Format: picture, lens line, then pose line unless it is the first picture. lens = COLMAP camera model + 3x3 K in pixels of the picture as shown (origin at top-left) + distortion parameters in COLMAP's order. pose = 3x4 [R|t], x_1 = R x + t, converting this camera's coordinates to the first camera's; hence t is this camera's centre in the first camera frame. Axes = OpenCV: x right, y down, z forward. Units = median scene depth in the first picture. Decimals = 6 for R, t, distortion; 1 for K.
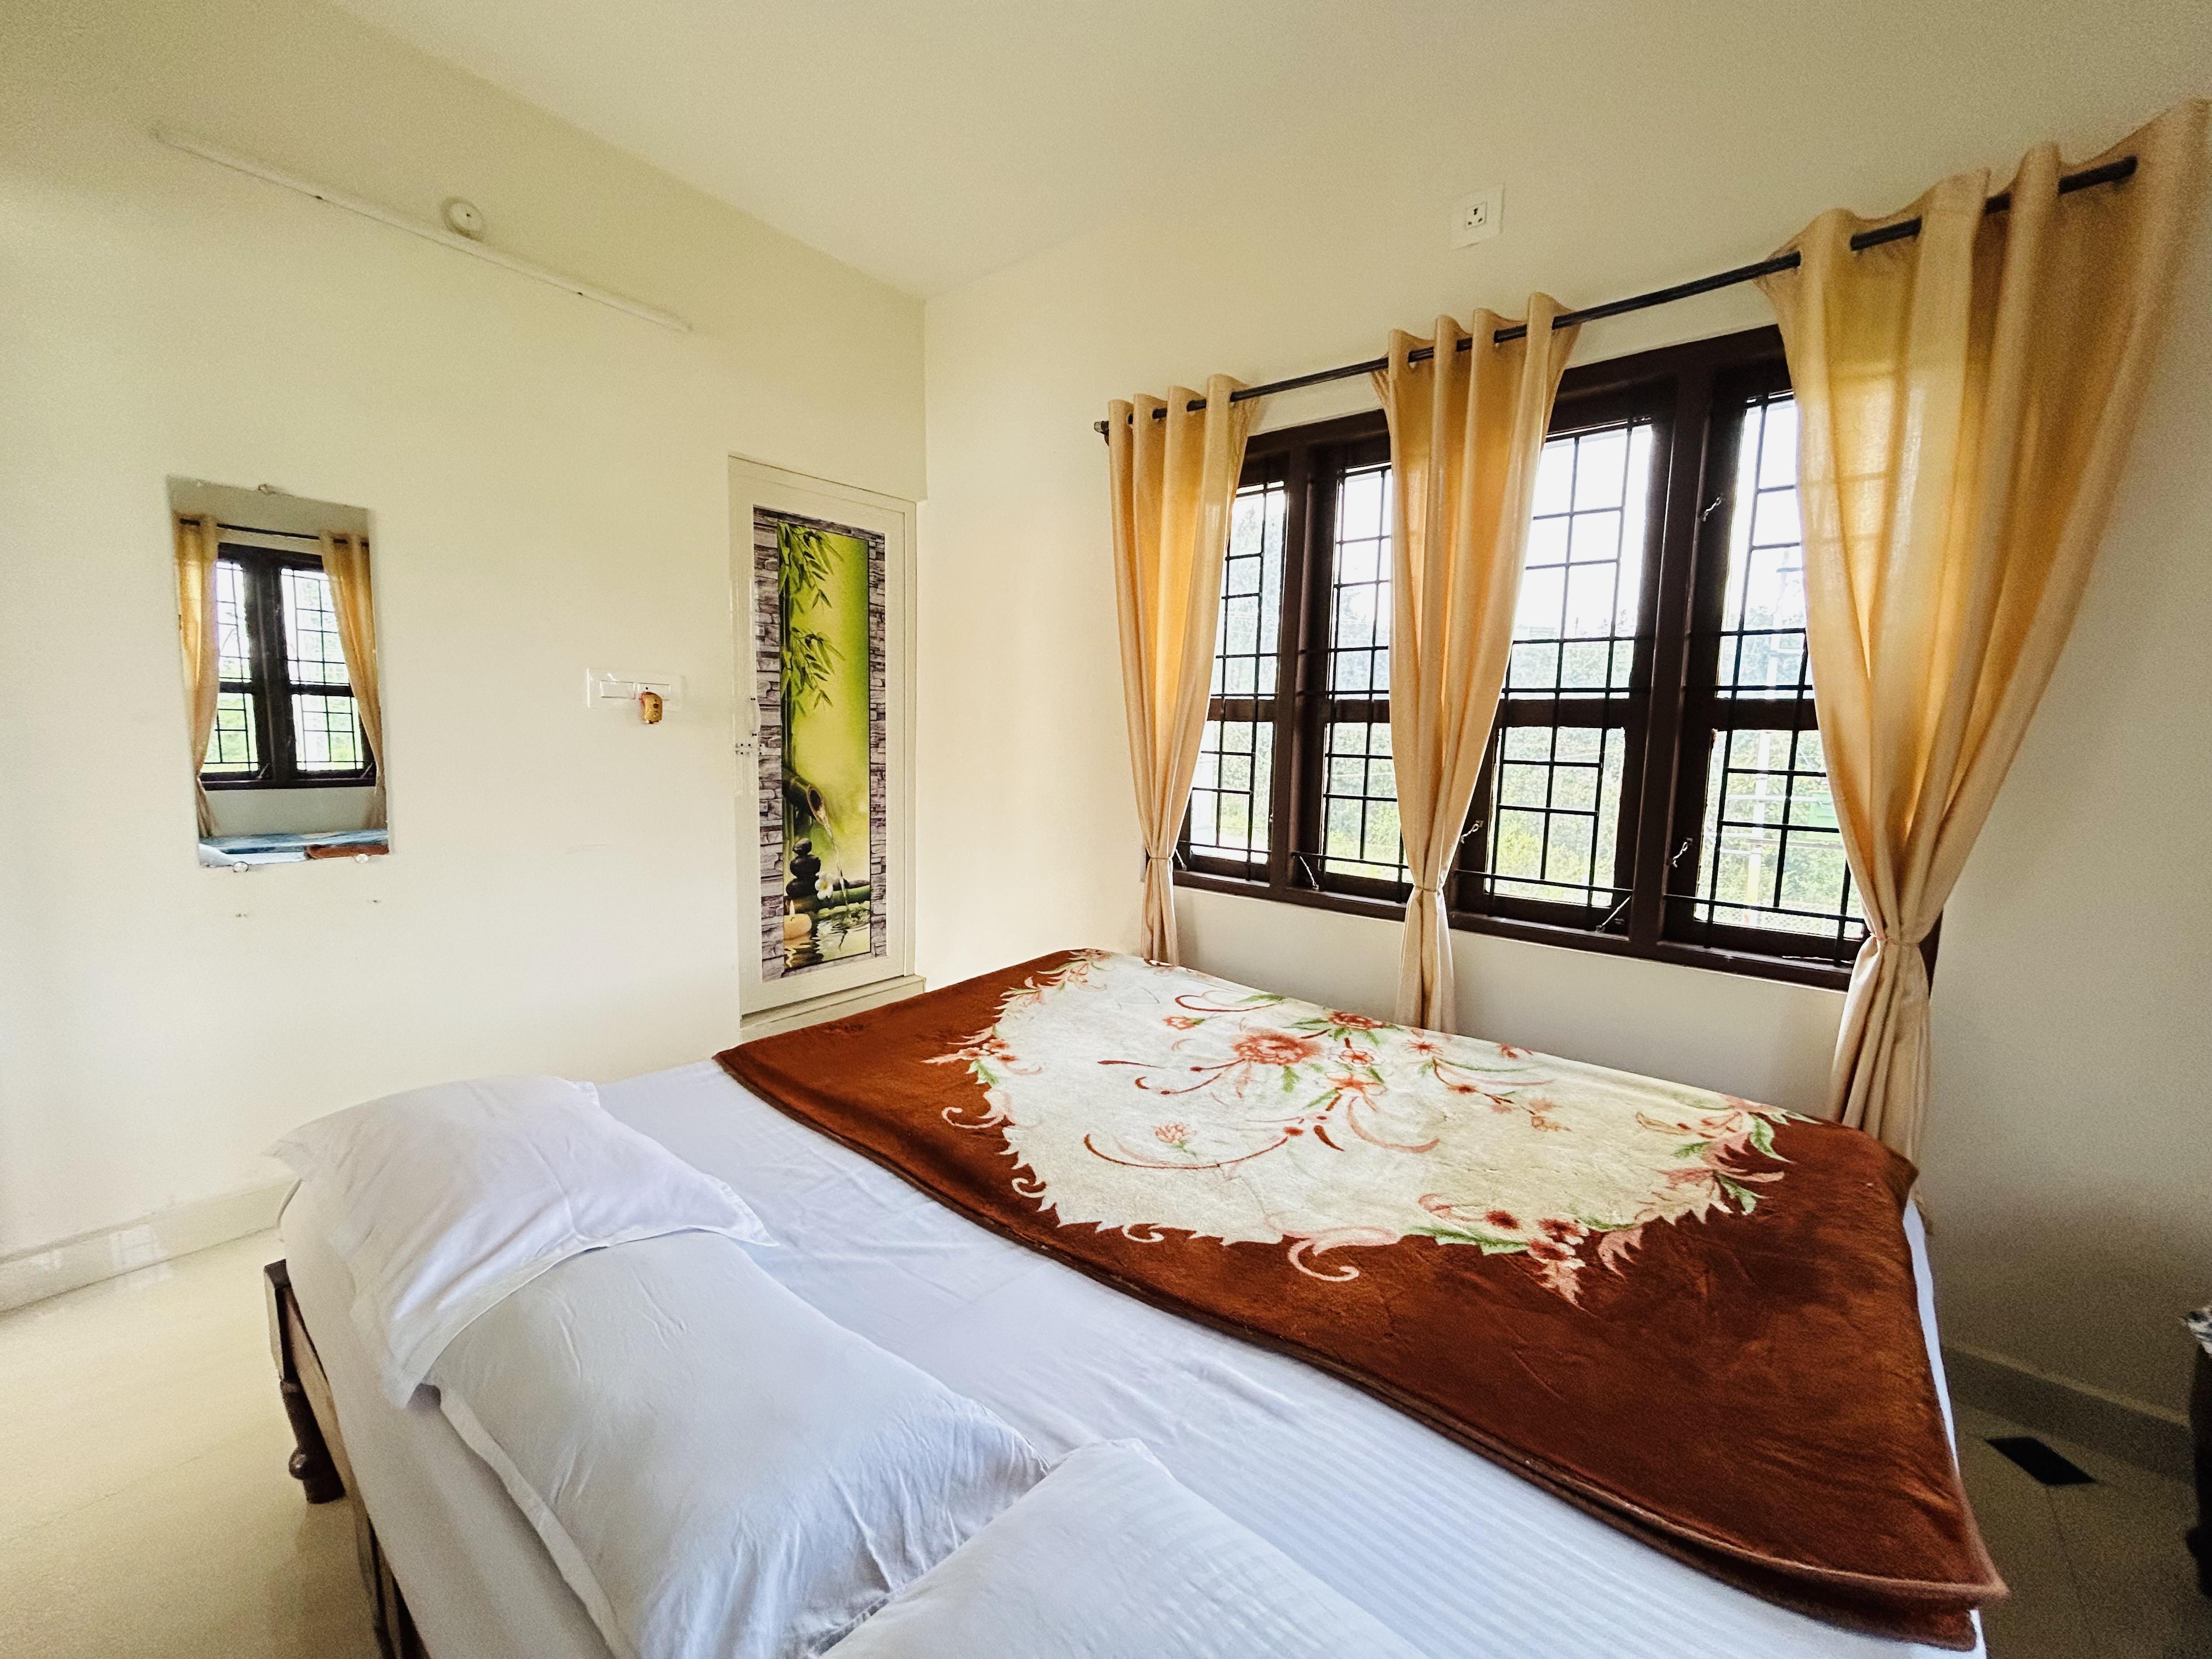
lens RADIAL K [[886.9, 0, 1110.0], [0, 886.9, 833.9], [0, 0, 1]] dist [0.000372, 0.000114]
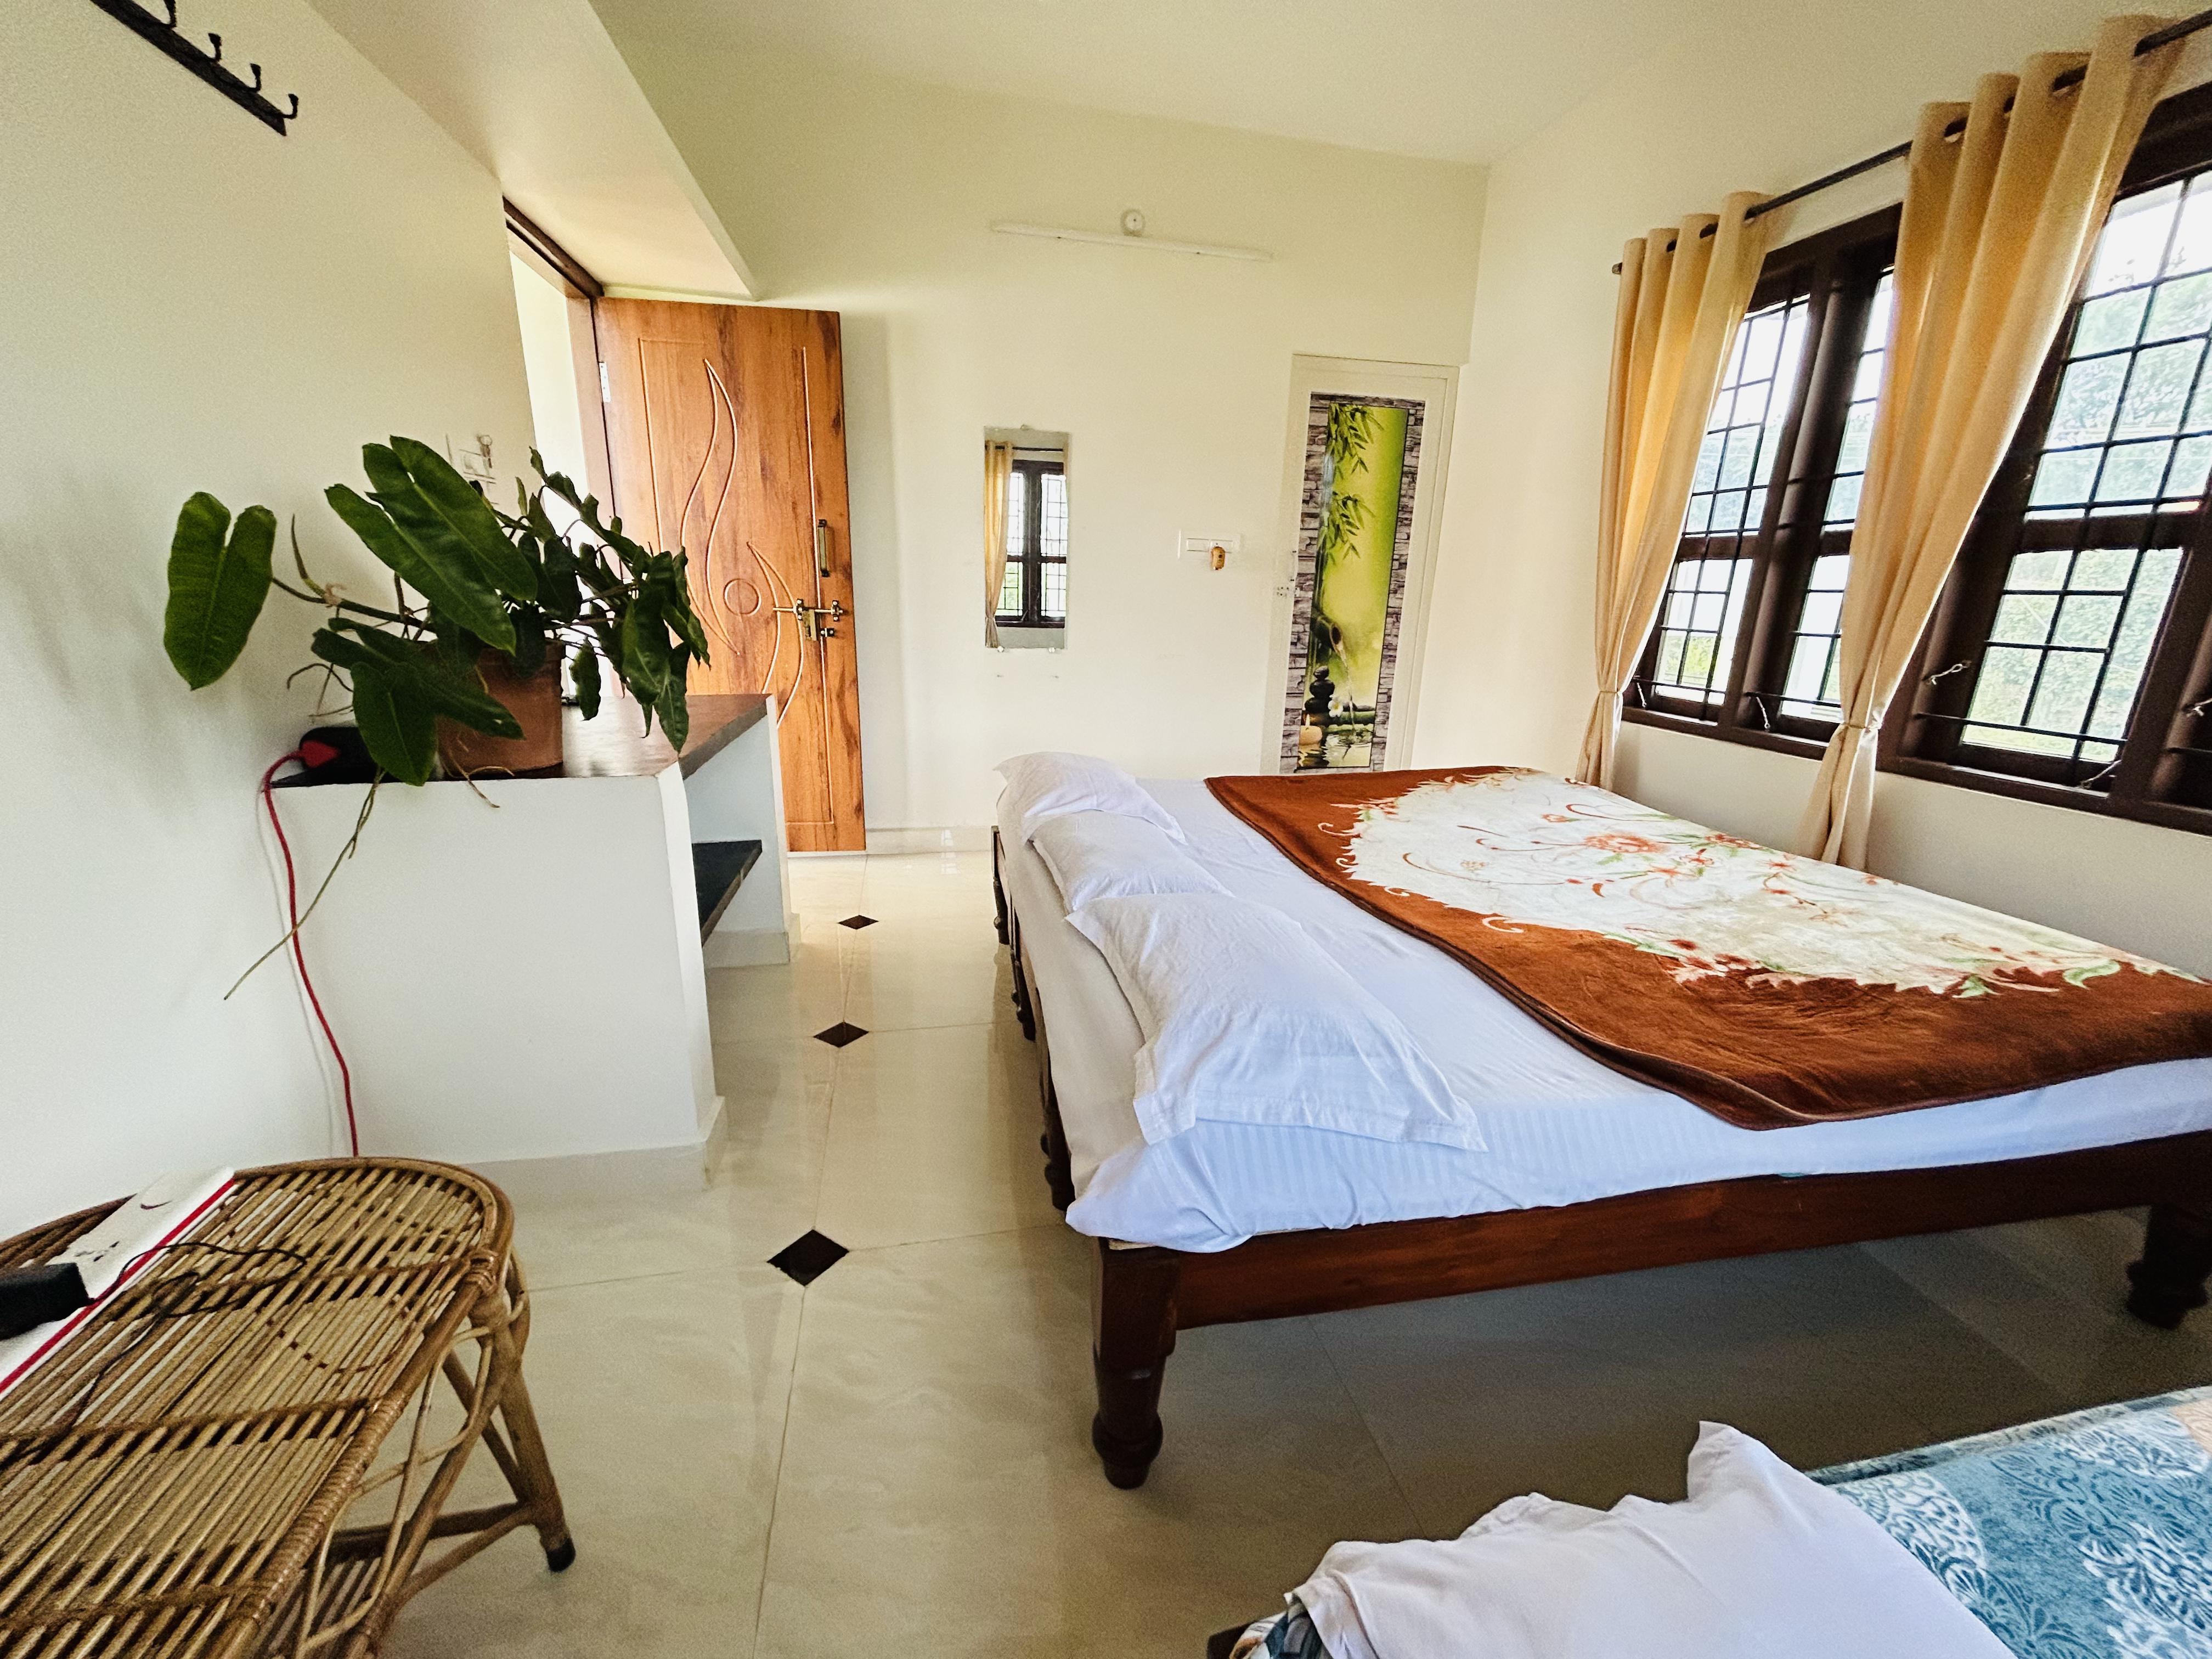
lens RADIAL K [[883.0, 0, 1106.0], [0, 883.0, 829.5], [0, 0, 1]] dist [-0.000932, 0.000272]
pose [[0.776506, 0.164216, -0.608335, 0.316219], [-0.081995, 0.983568, 0.160847, 0.083365], [0.624753, -0.075018, 0.777211, -0.271628]]
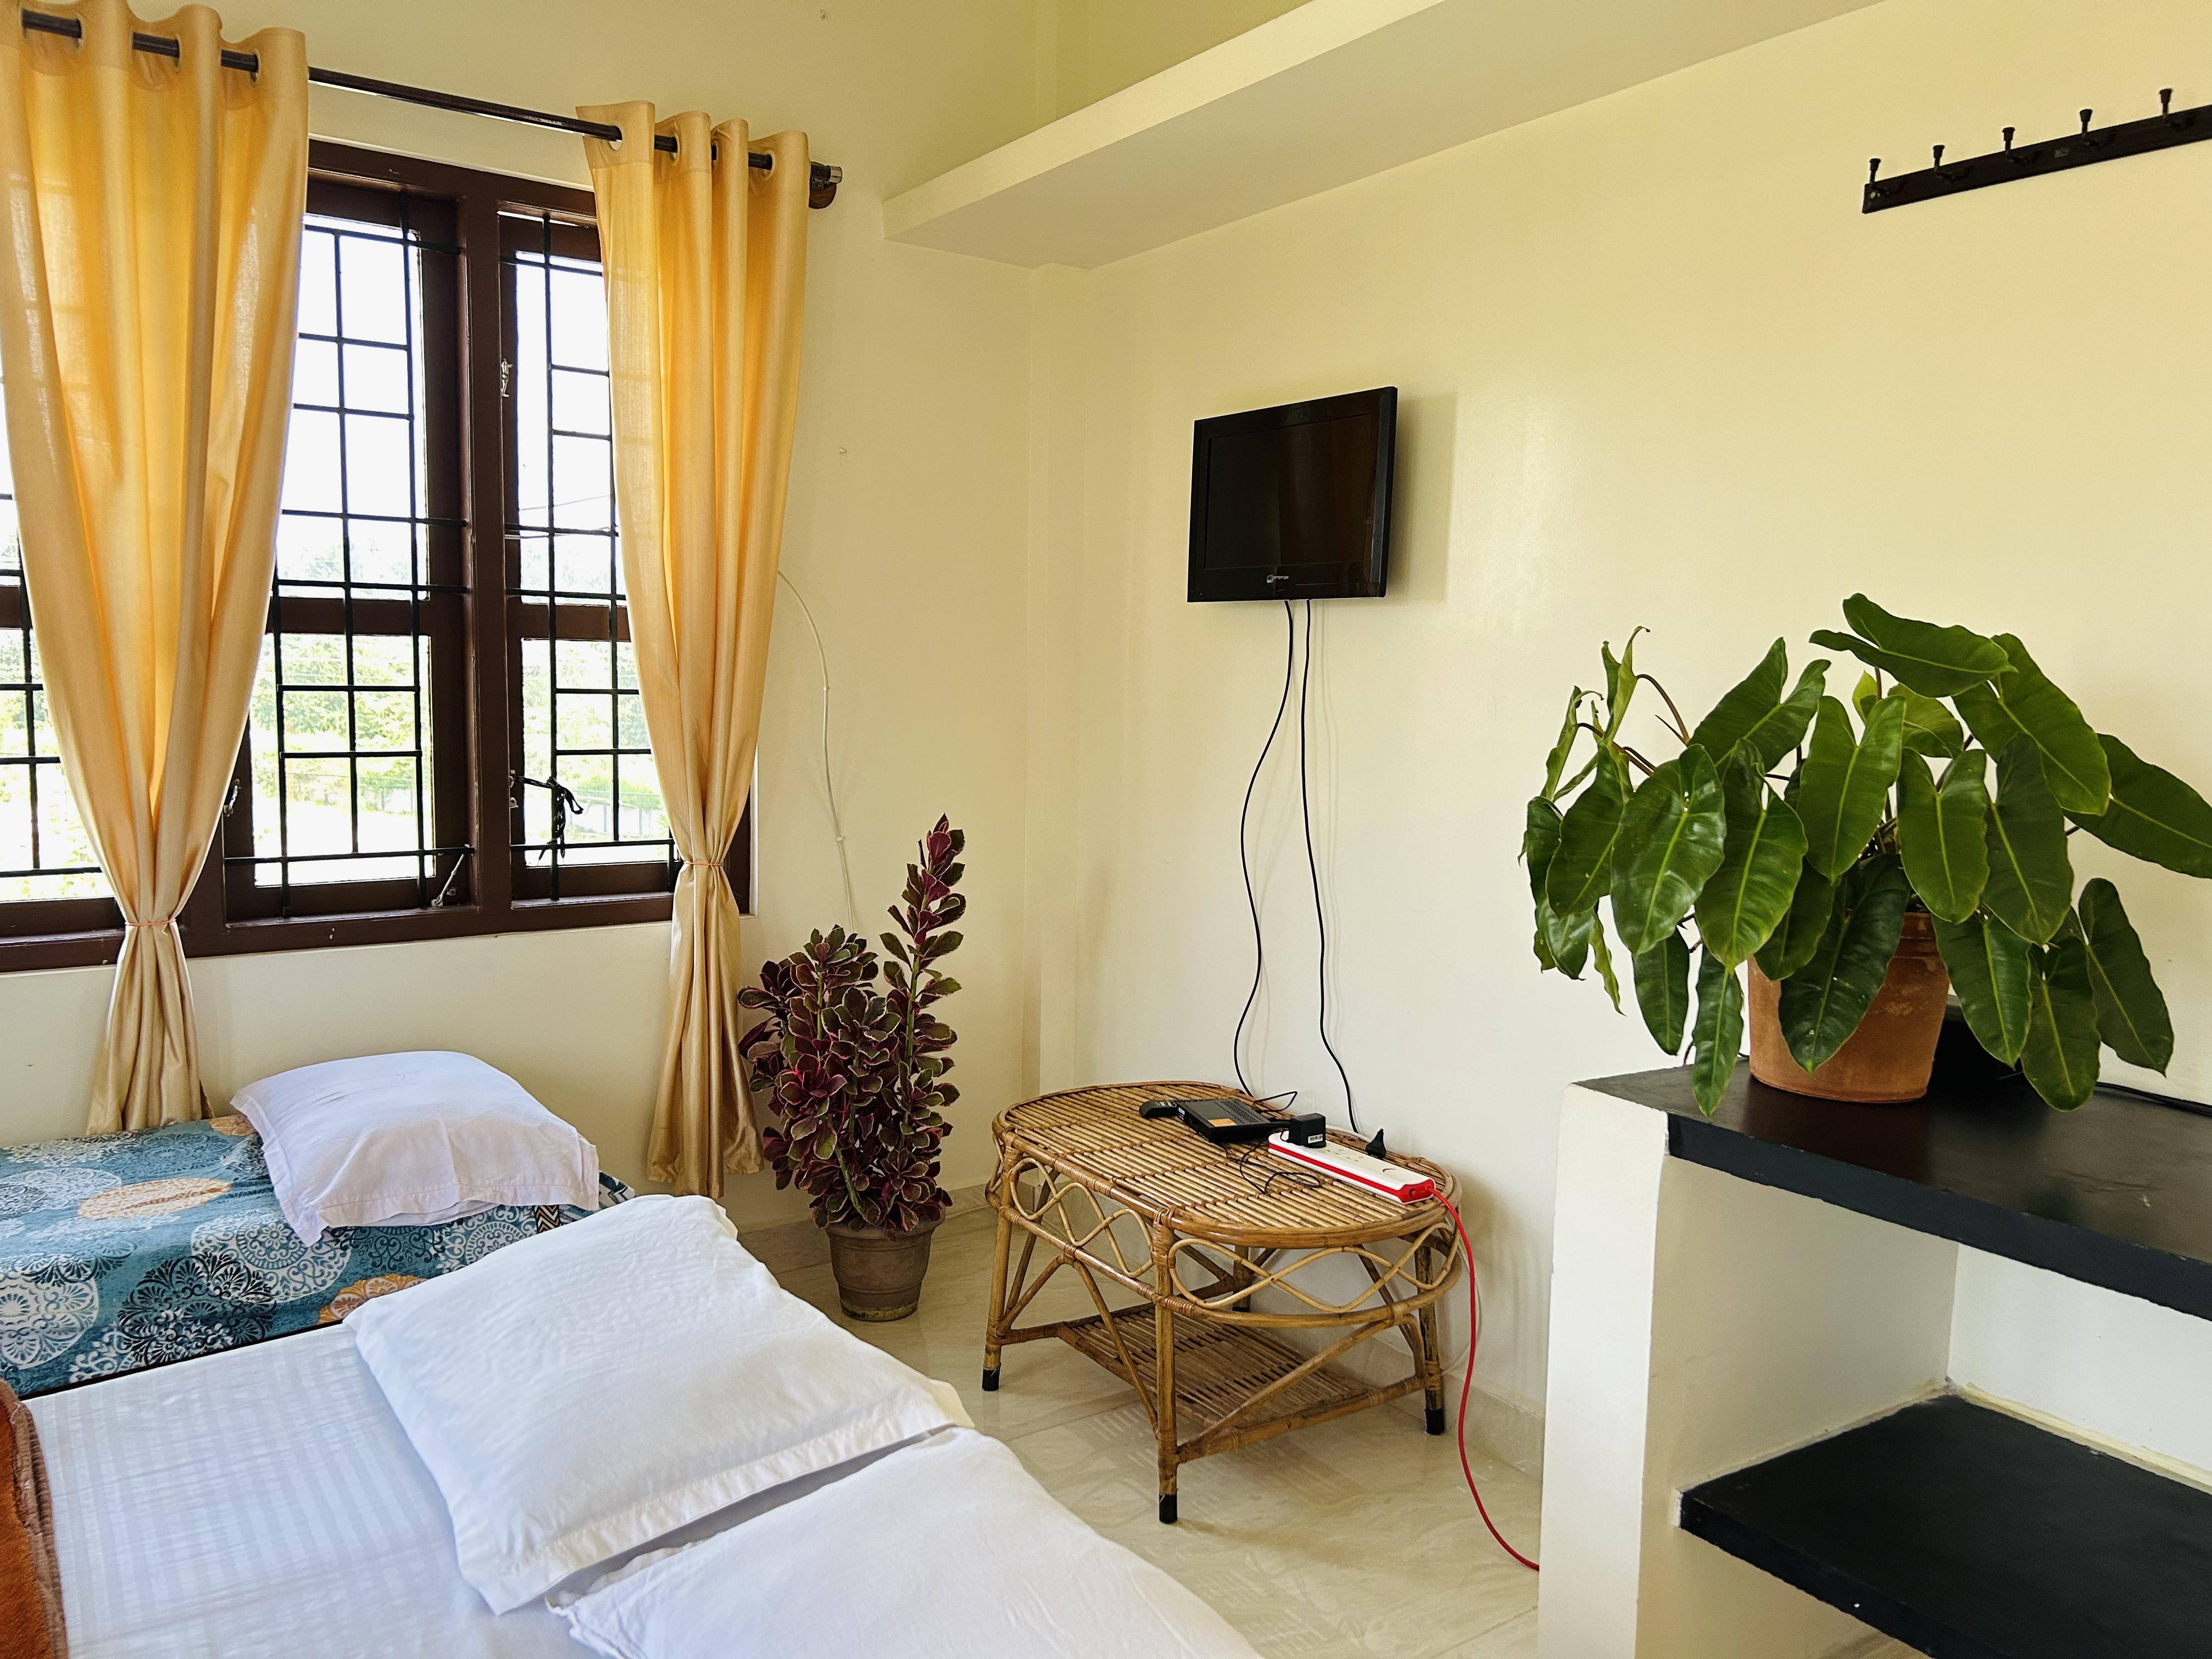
lens RADIAL K [[1635.6, 0, 1106.0], [0, 1635.6, 829.5], [0, 0, 1]] dist [0.000720, -0.078092]
pose [[0.235062, -0.116093, 0.965022, -0.603475], [0.097123, 0.990678, 0.095522, -0.030760], [-0.967116, 0.071272, 0.244146, 0.096655]]
